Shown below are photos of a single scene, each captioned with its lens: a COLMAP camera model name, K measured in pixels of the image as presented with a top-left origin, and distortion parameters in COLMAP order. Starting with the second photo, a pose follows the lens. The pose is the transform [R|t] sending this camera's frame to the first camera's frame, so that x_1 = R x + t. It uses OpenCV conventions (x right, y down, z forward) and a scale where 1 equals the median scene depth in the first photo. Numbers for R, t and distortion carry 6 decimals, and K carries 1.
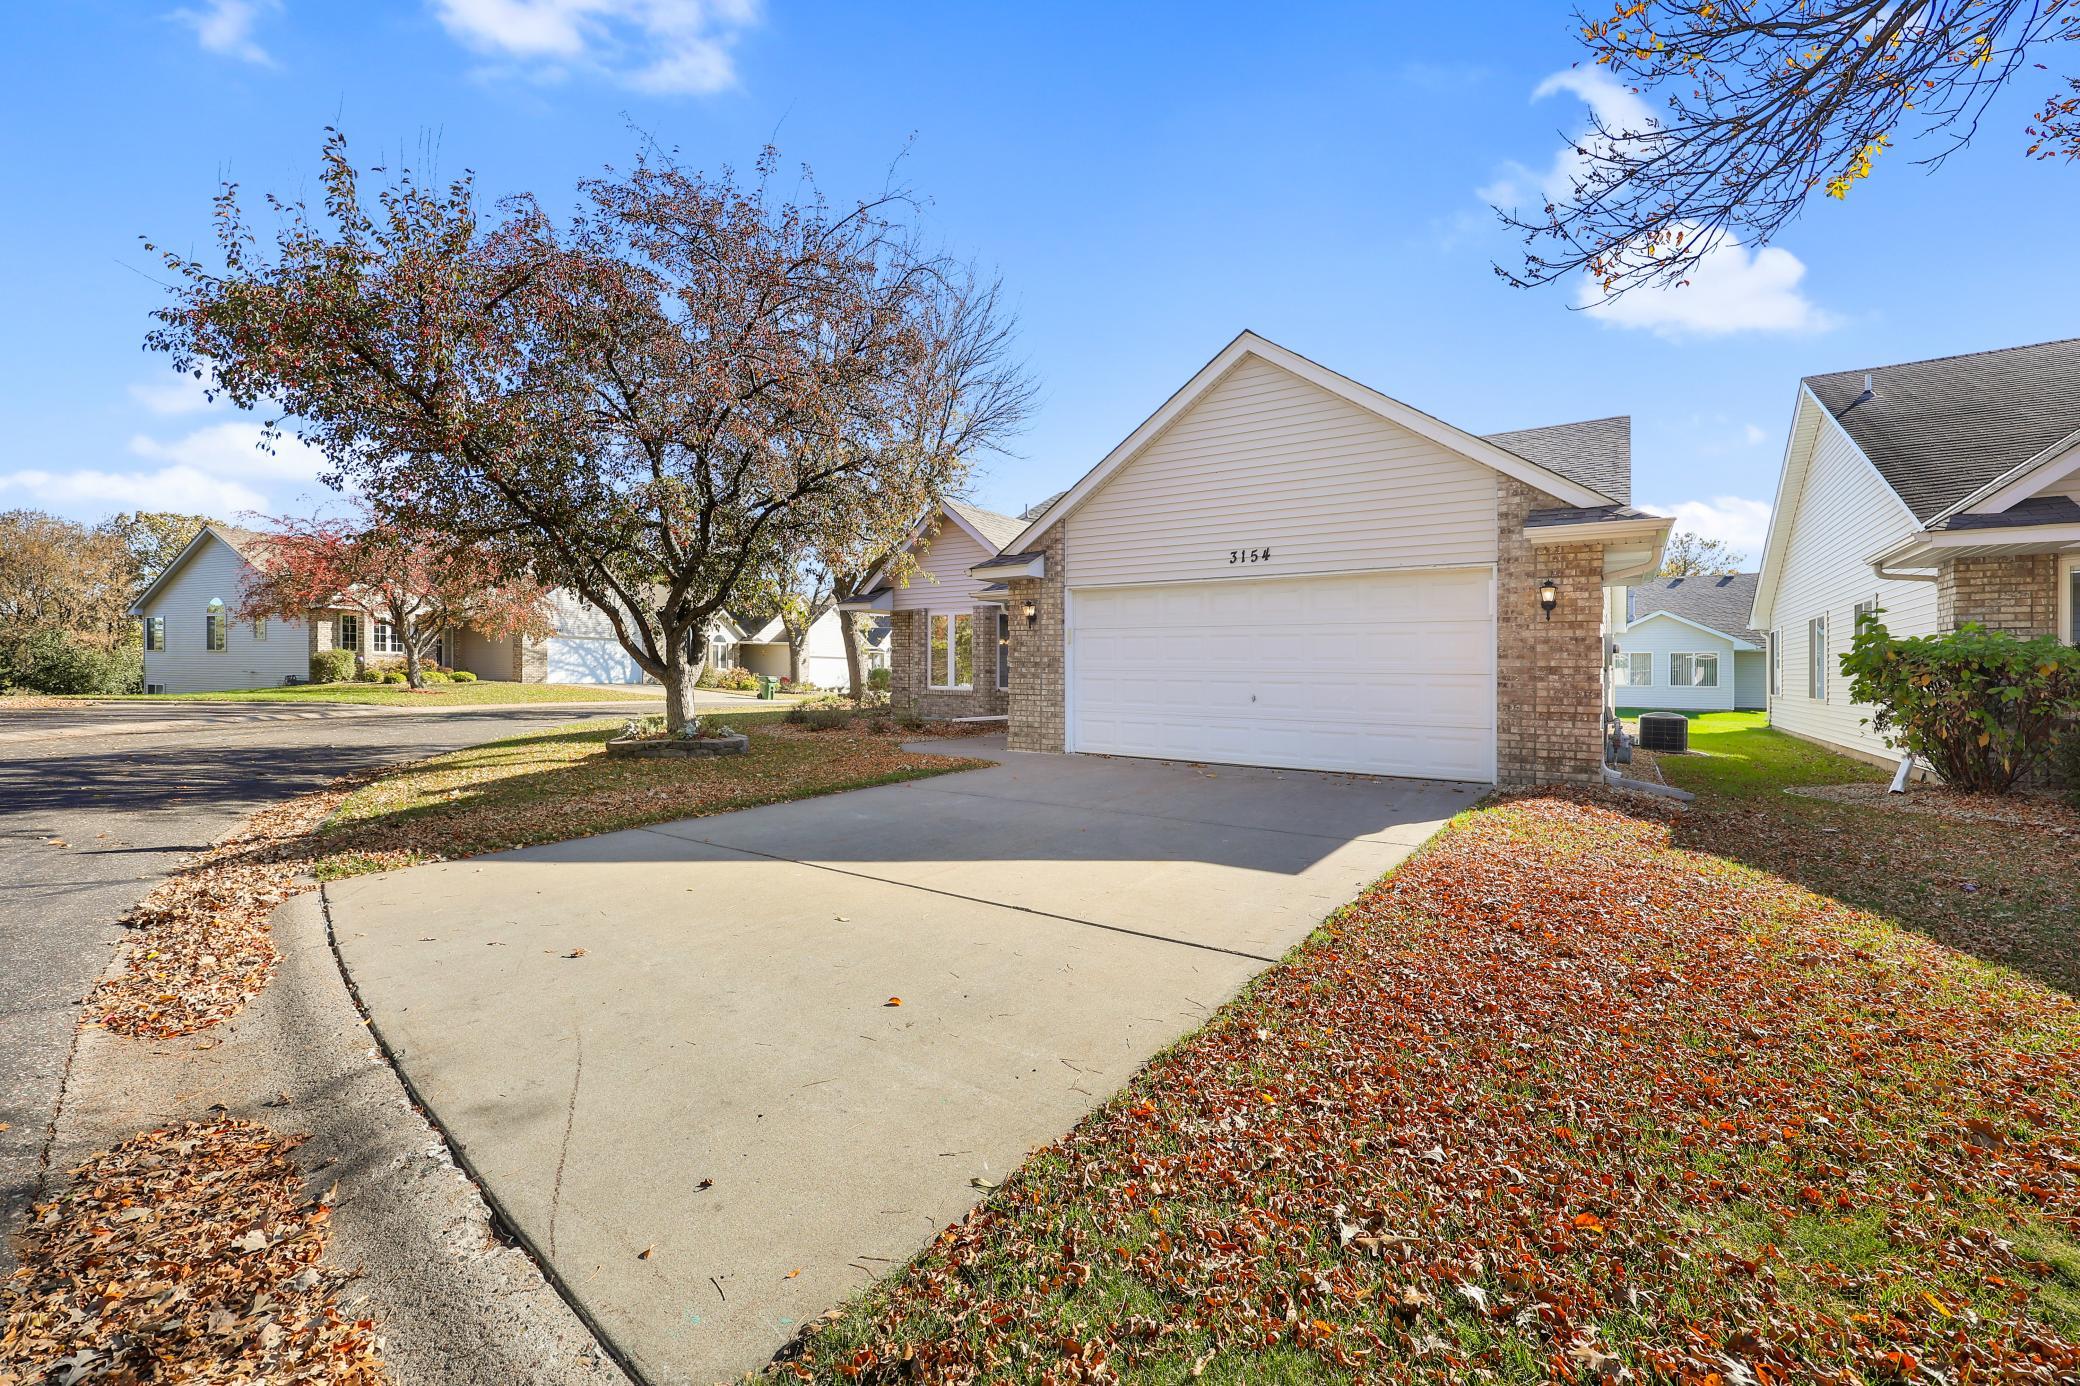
lens RADIAL K [[828.5, 0, 1040.0], [0, 828.5, 693.0], [0, 0, 1]] dist [0.000450, 0.000037]
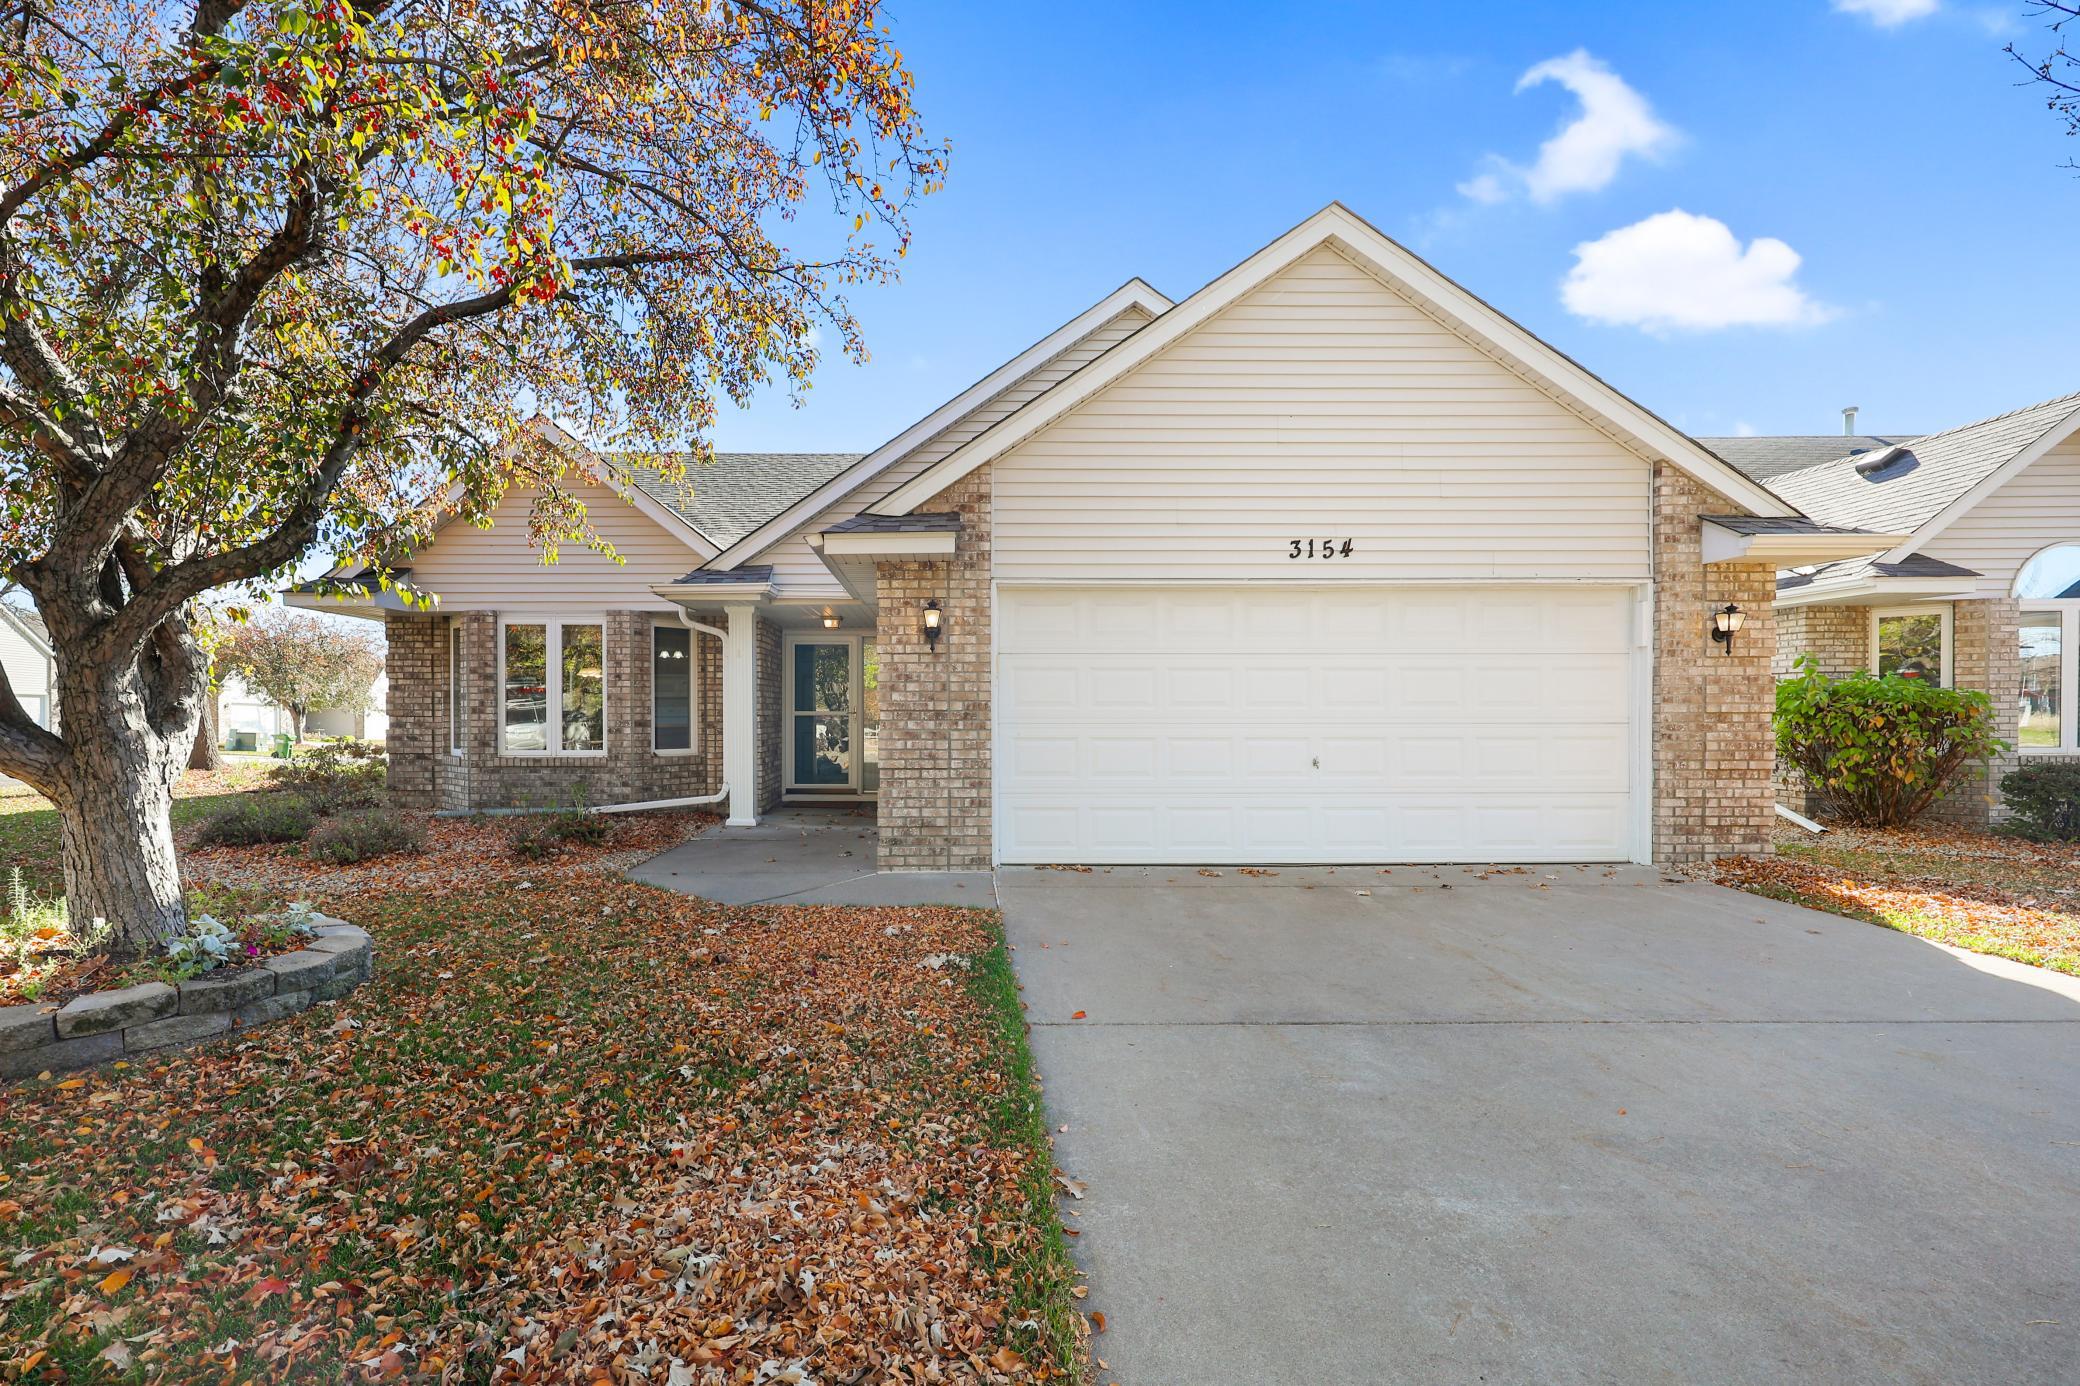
lens RADIAL K [[934.6, 0, 1040.7], [0, 934.6, 725.9], [0, 0, 1]] dist [0.011100, 0.000260]
pose [[0.822199, -0.020463, 0.568833, -0.409713], [0.025389, 0.999677, -0.000736, -0.032596], [-0.568634, 0.015047, 0.822453, 0.583048]]
